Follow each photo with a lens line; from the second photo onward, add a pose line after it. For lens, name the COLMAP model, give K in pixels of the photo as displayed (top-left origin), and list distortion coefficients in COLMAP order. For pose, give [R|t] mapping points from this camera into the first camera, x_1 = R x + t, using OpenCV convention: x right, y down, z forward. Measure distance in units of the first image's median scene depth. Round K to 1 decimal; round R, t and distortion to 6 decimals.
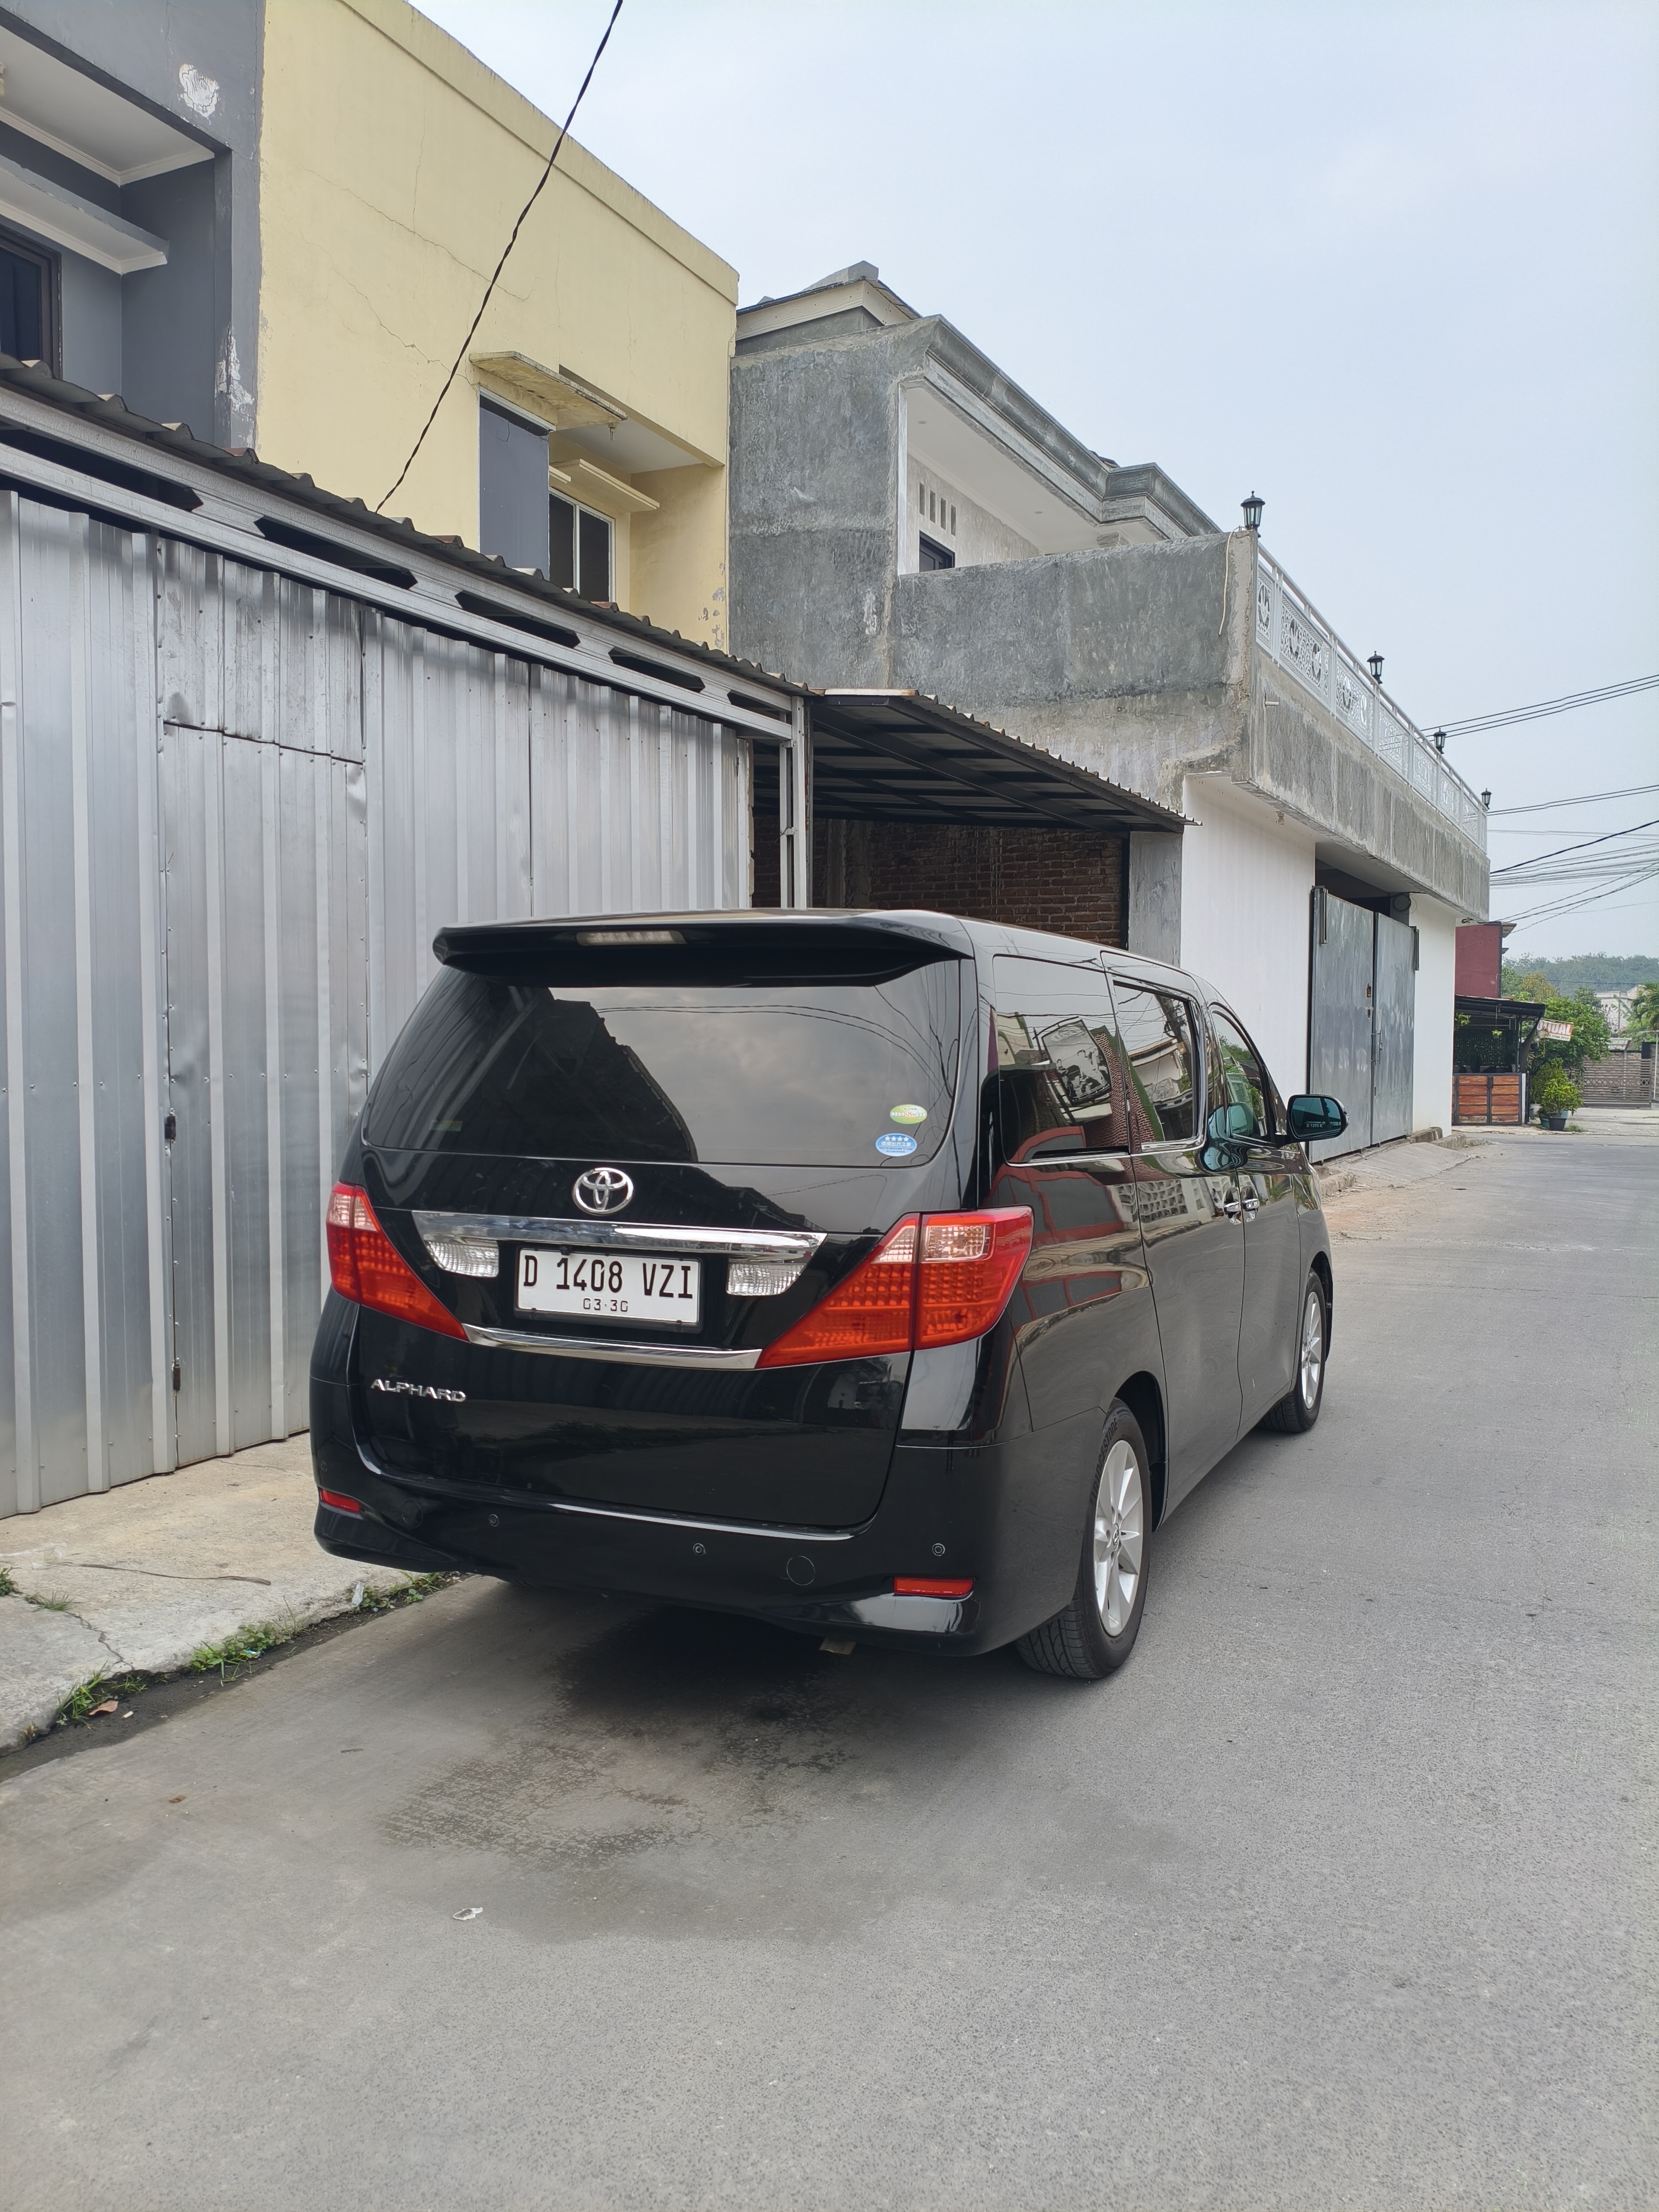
lens RADIAL K [[1705.9, 0, 835.0], [0, 1705.9, 1116.7], [0, 0, 1]] dist [0.016596, -0.036436]
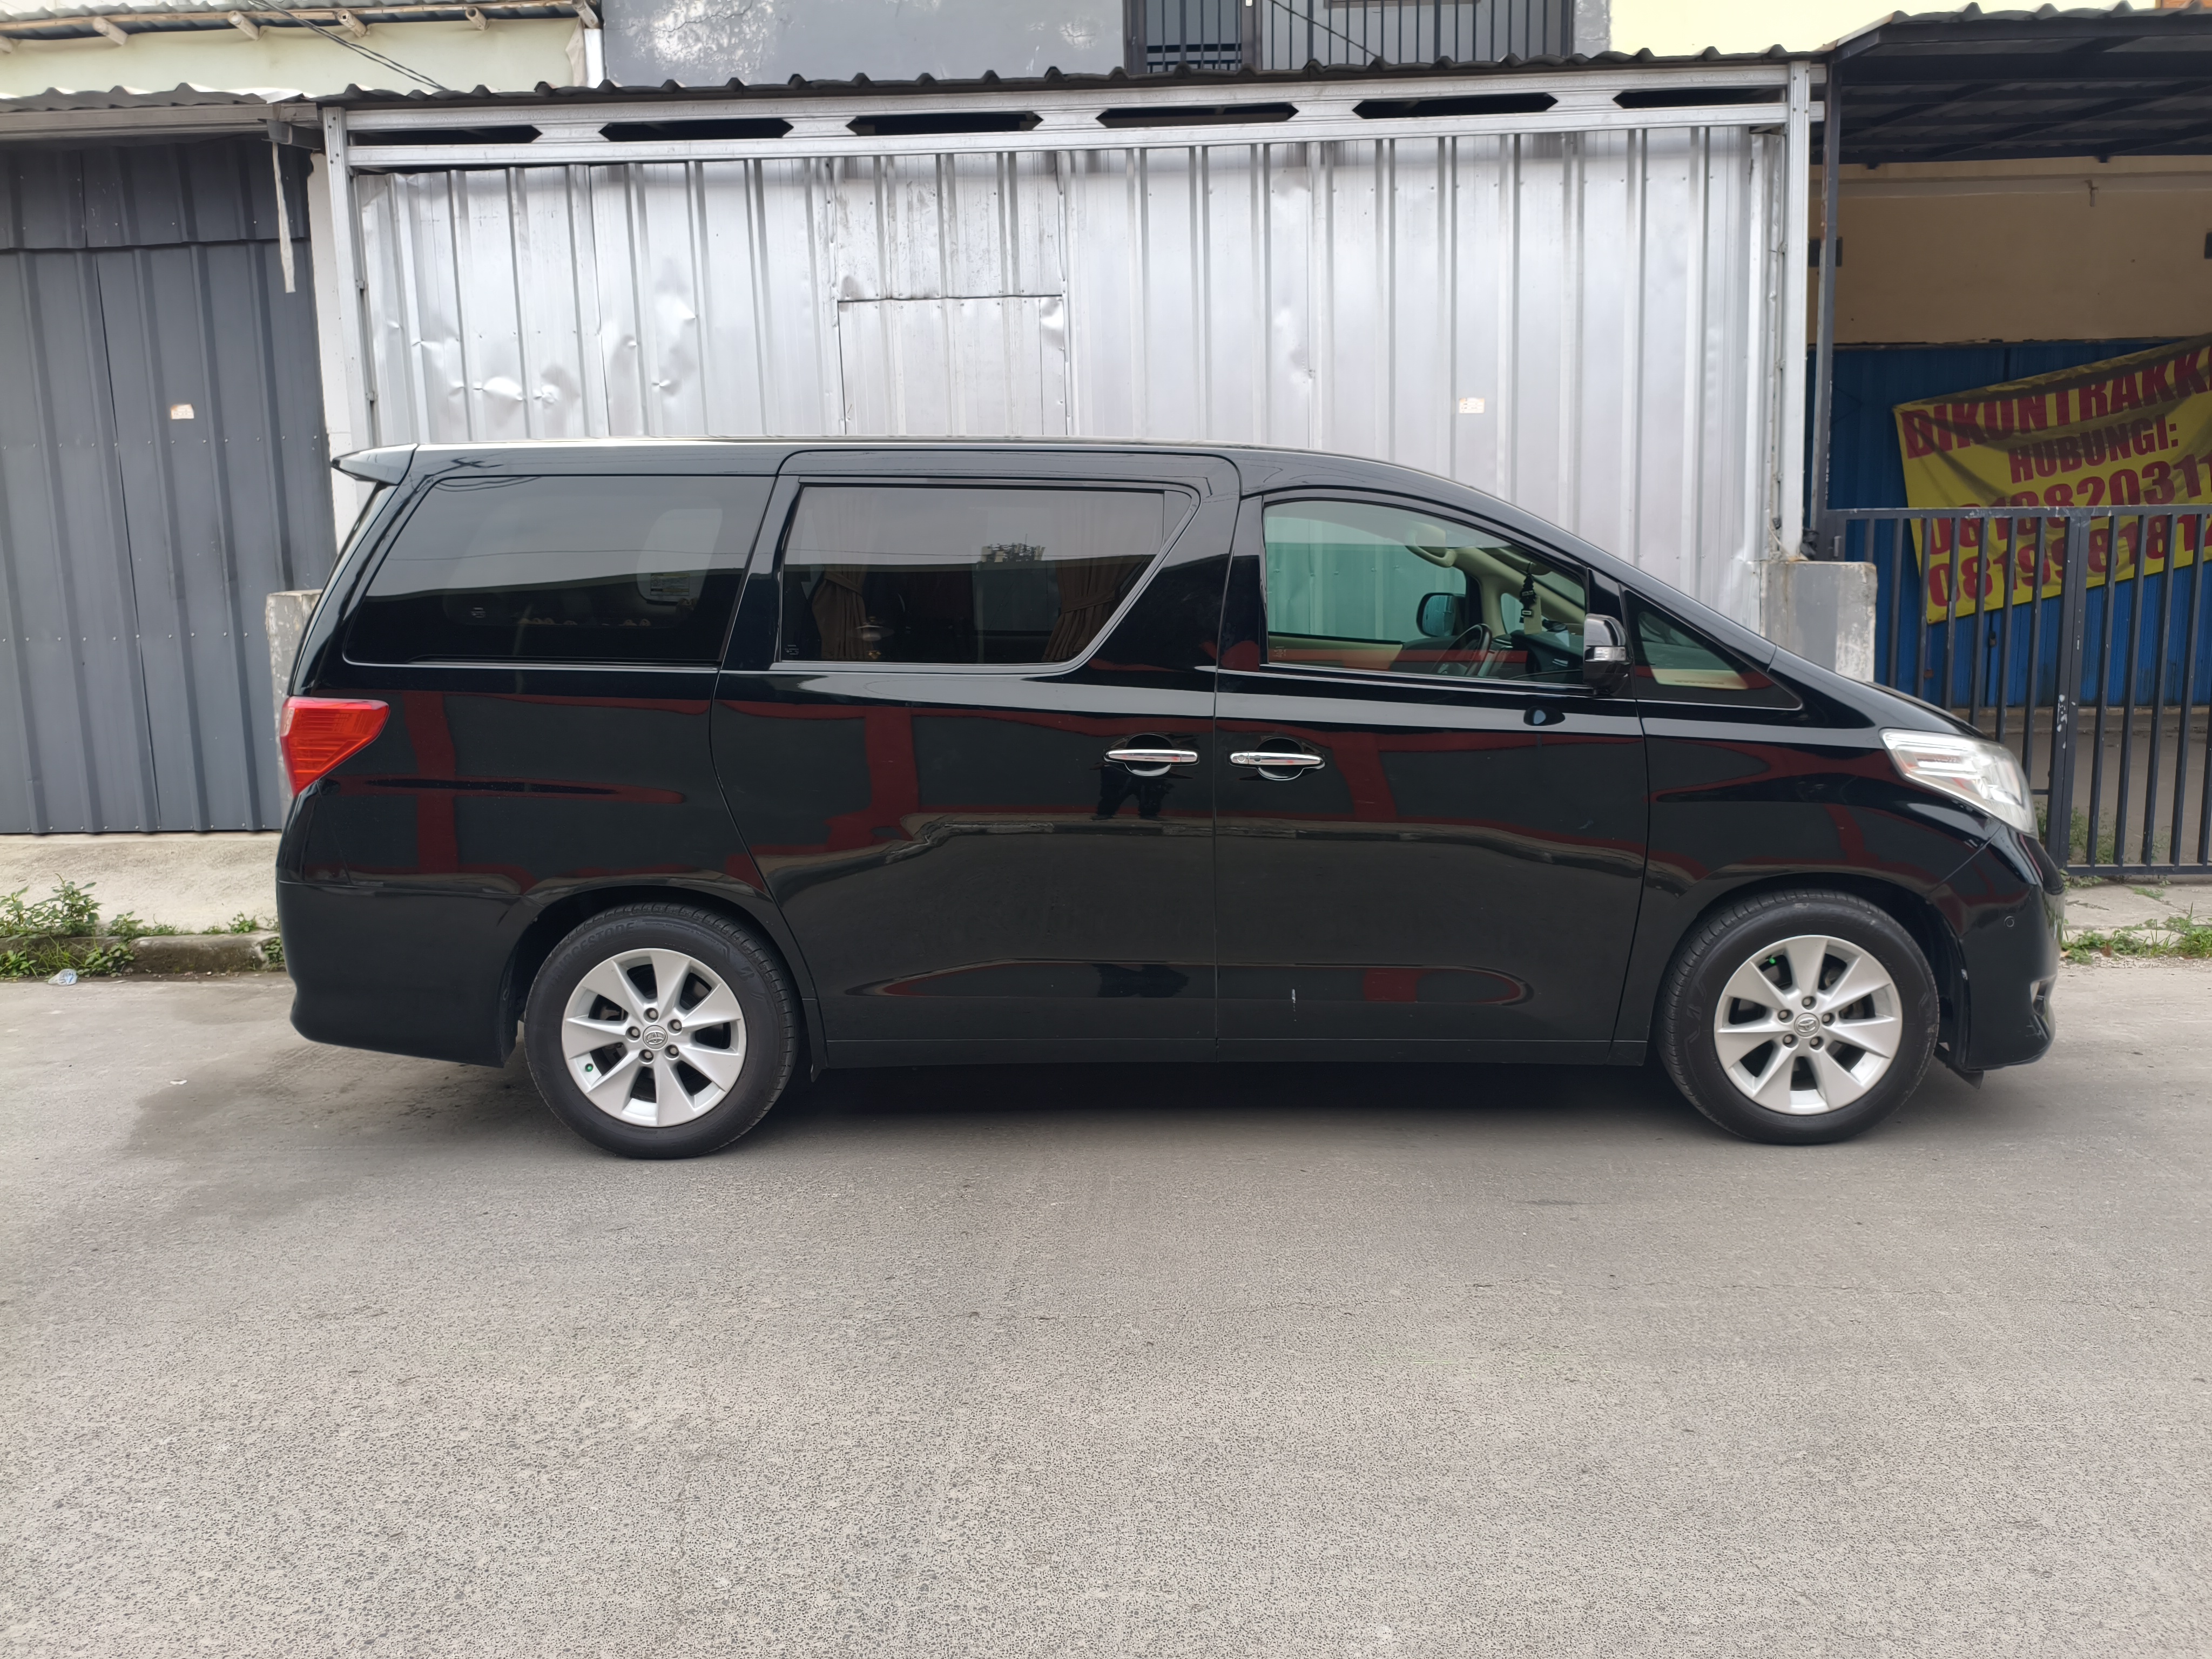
lens RADIAL K [[1705.9, 0, 1094.3], [0, 1705.9, 834.4], [0, 0, 1]] dist [0.016596, -0.036436]
pose [[0.400117, 0.138533, -0.905933, 0.865014], [-0.019336, 0.989565, 0.142782, -0.018947], [0.916260, -0.039612, 0.398621, 0.611413]]
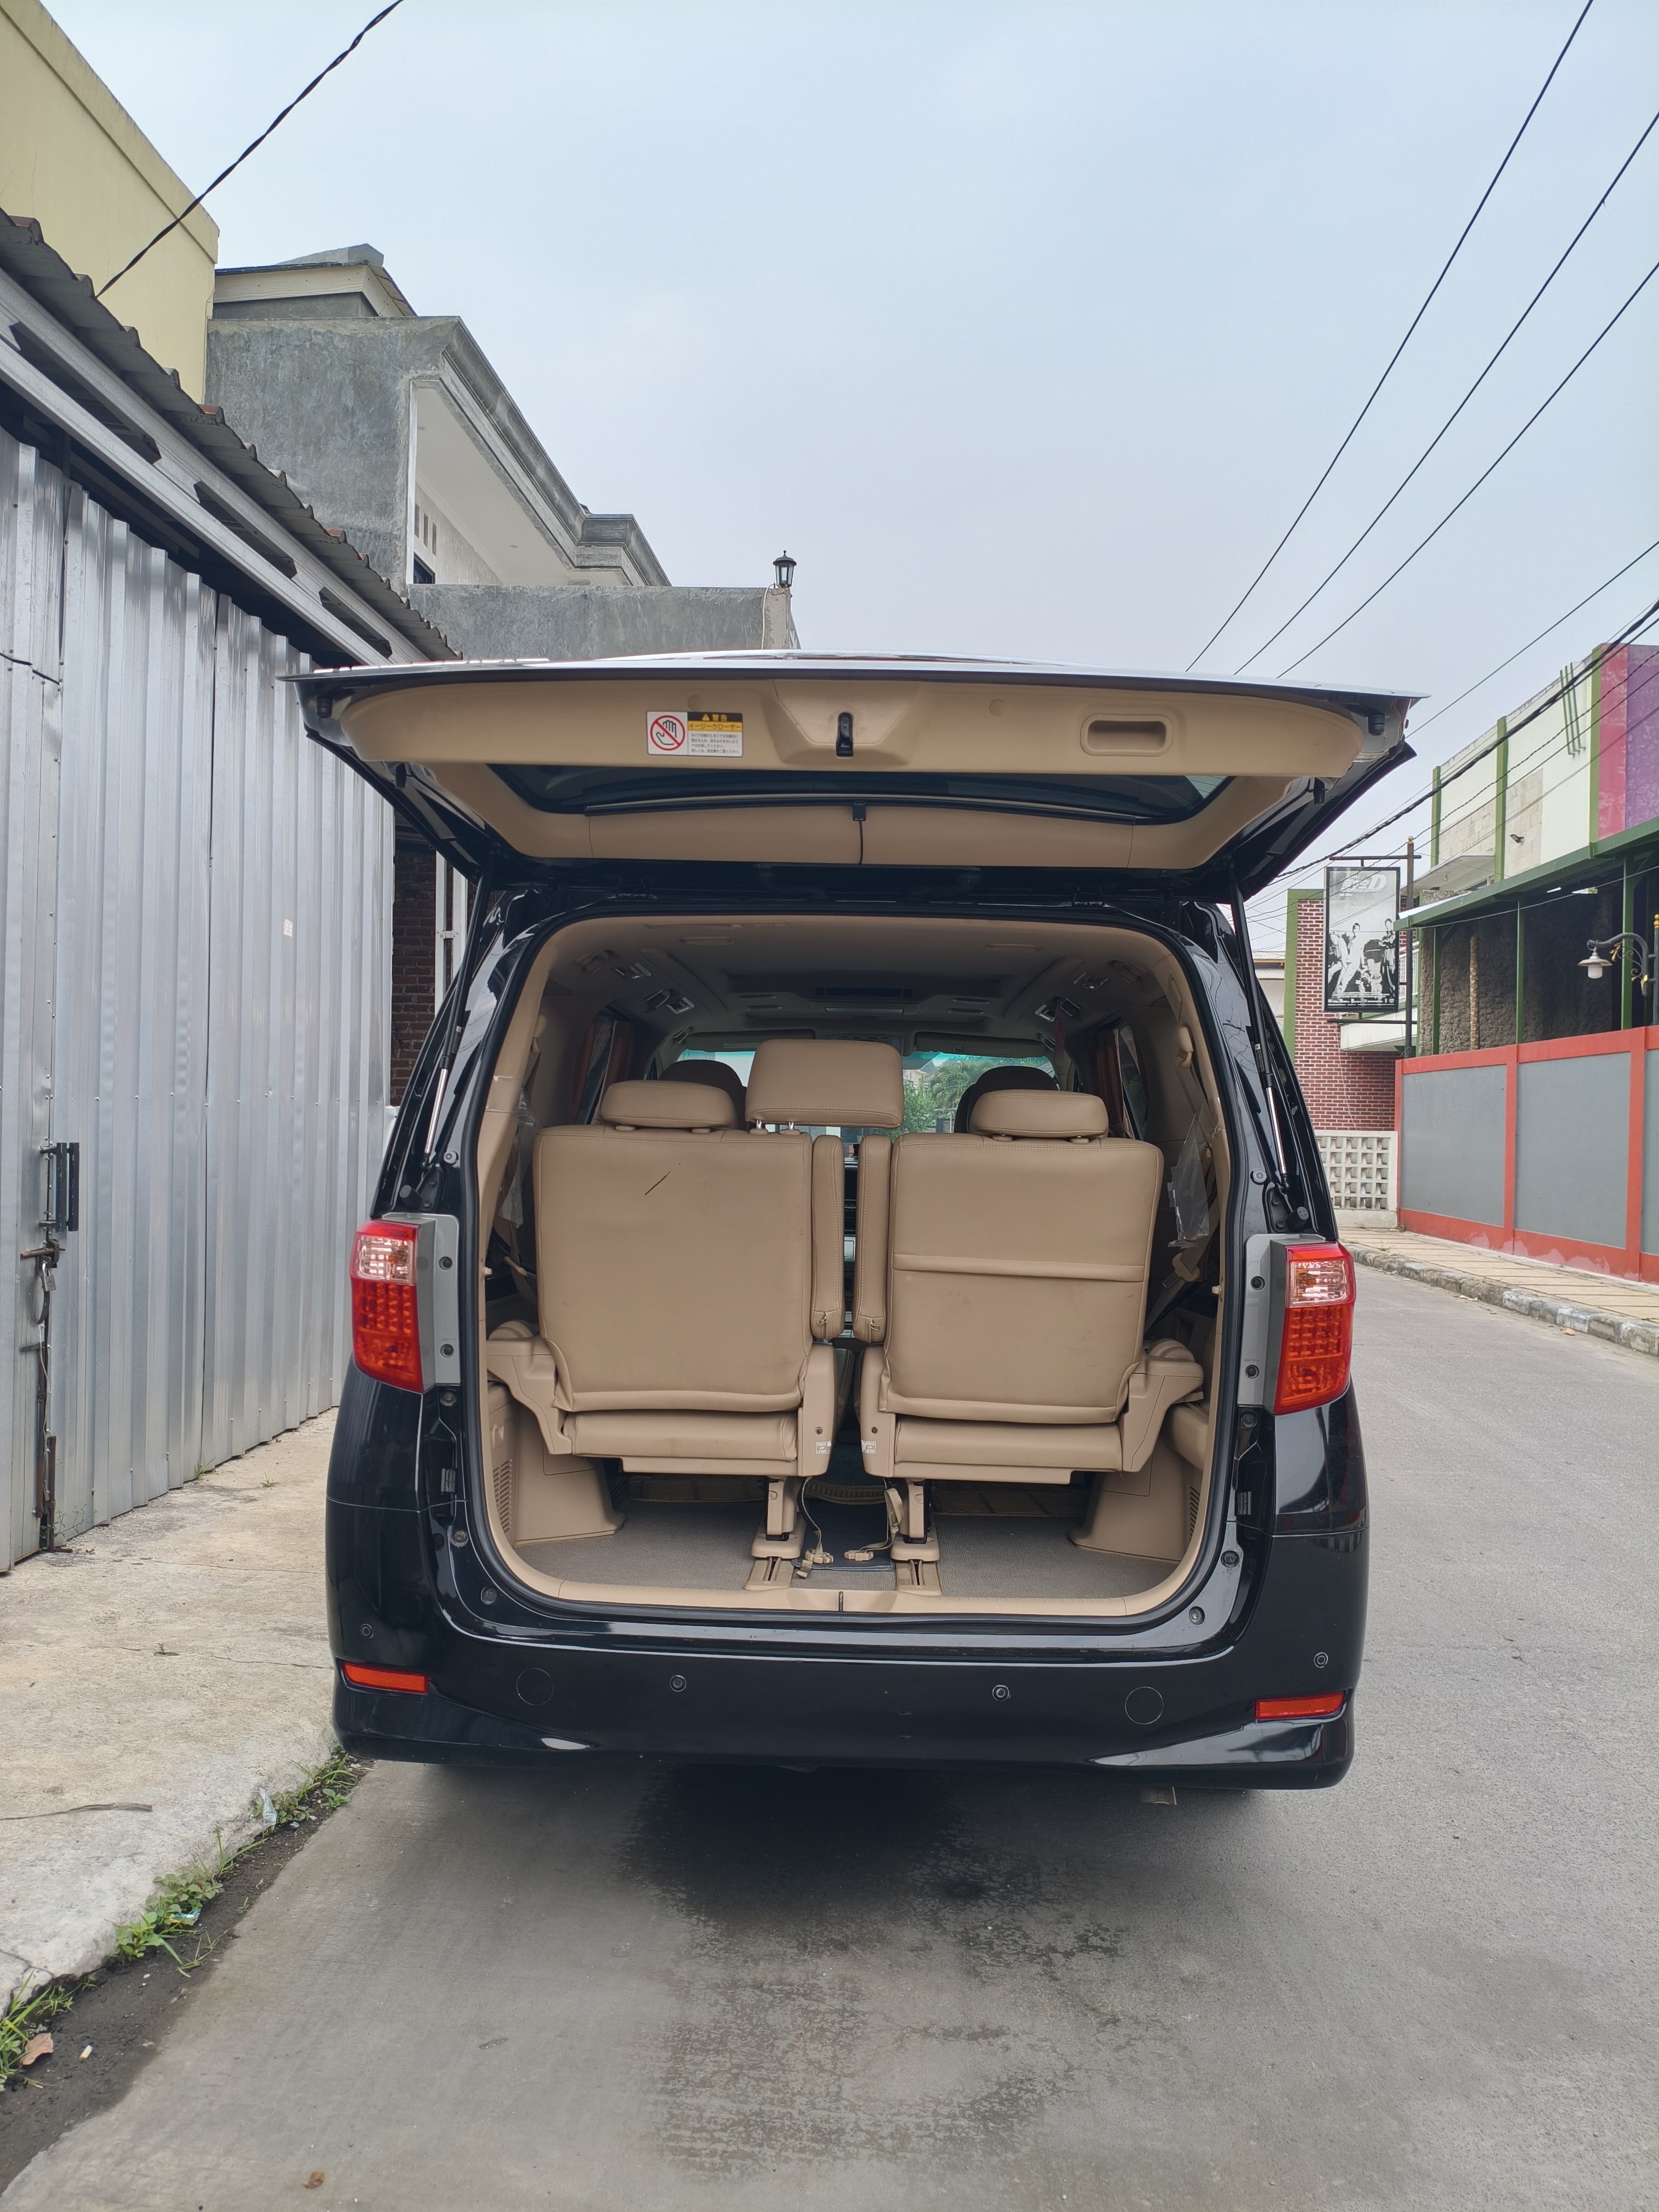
lens RADIAL K [[1705.9, 0, 838.8], [0, 1705.9, 1113.2], [0, 0, 1]] dist [0.016596, -0.036436]
pose [[0.917803, 0.018159, 0.396621, -0.279823], [-0.001160, 0.999072, -0.043059, 0.016768], [-0.397035, 0.039059, 0.916972, 0.192852]]
